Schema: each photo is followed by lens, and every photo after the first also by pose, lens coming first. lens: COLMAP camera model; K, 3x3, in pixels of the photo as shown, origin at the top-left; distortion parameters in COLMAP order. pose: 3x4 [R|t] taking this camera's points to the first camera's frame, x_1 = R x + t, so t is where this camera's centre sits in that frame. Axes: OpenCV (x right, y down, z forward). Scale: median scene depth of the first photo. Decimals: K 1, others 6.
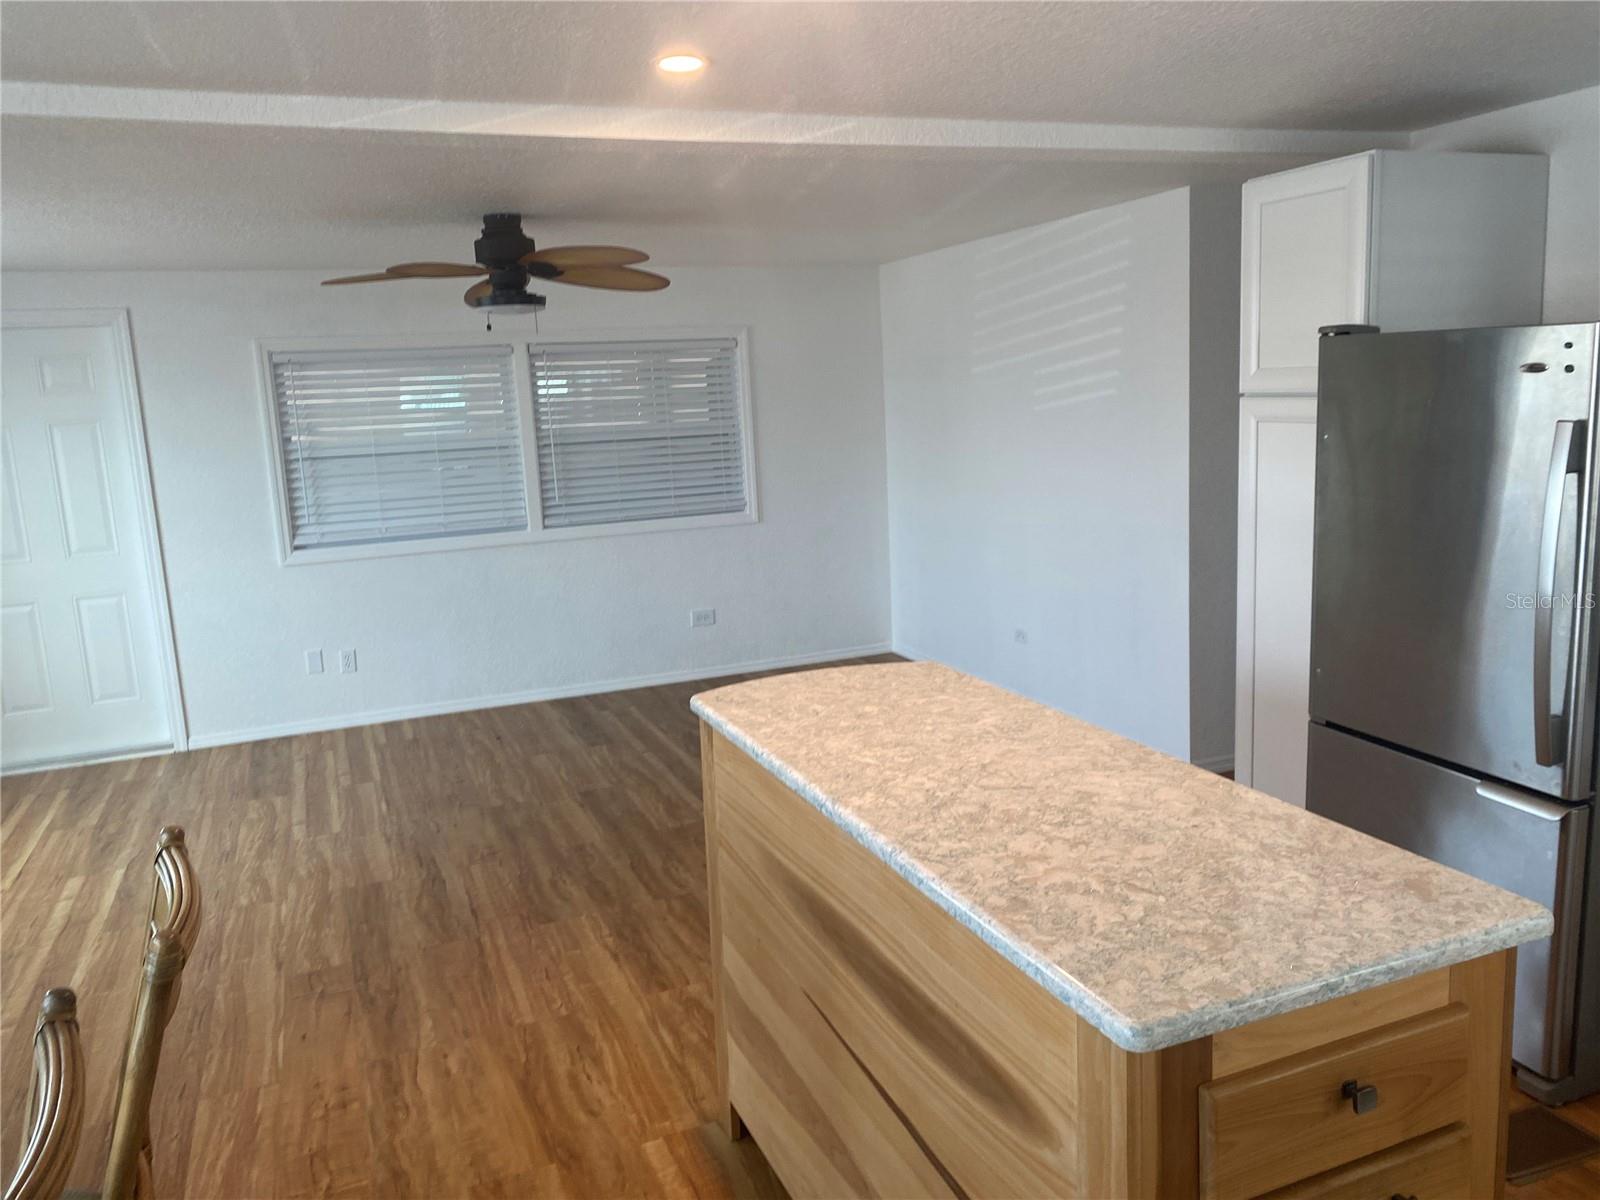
lens RADIAL K [[1224.4, 0, 800.0], [0, 1224.4, 600.0], [0, 0, 1]] dist [-0.009416, 0.000243]
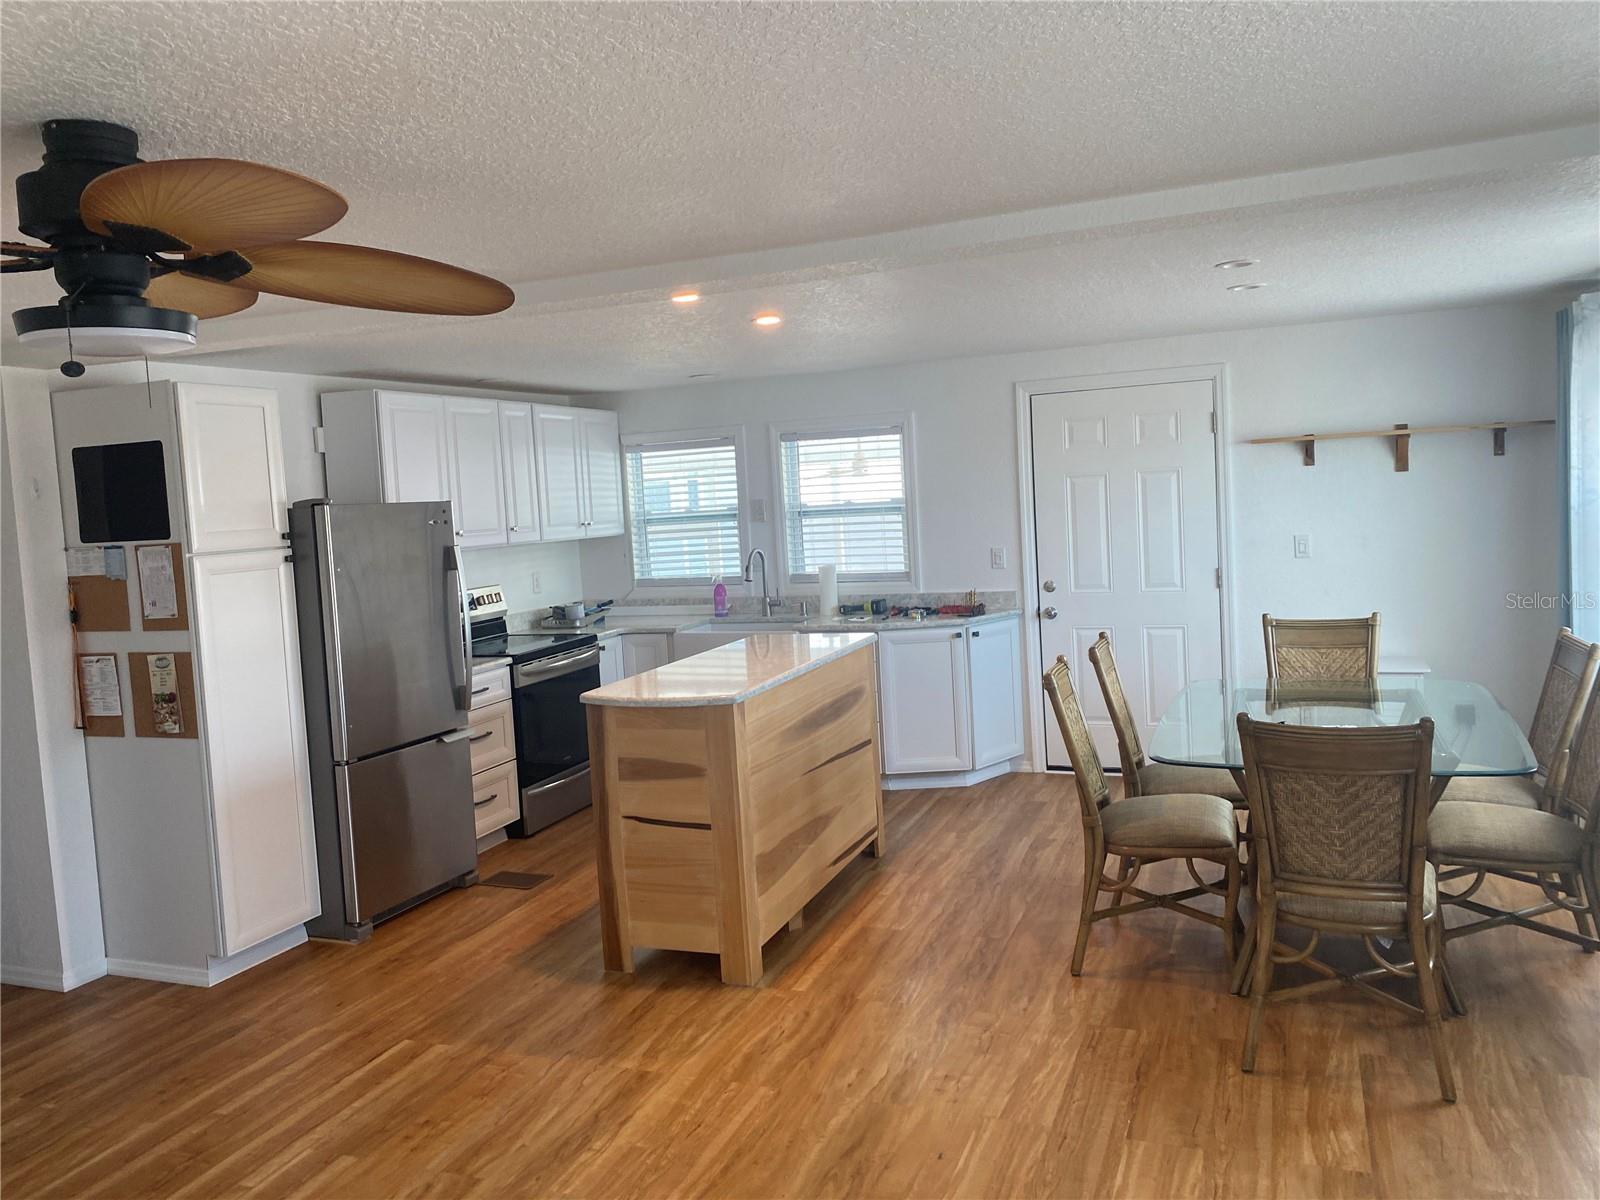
lens RADIAL K [[1224.4, 0, 800.0], [0, 1224.4, 600.0], [0, 0, 1]] dist [-0.009416, 0.000243]
pose [[-0.717792, 0.011097, 0.696169, -1.035823], [0.207138, 0.958003, 0.198301, -0.277680], [-0.664732, 0.286542, -0.689946, 1.671258]]
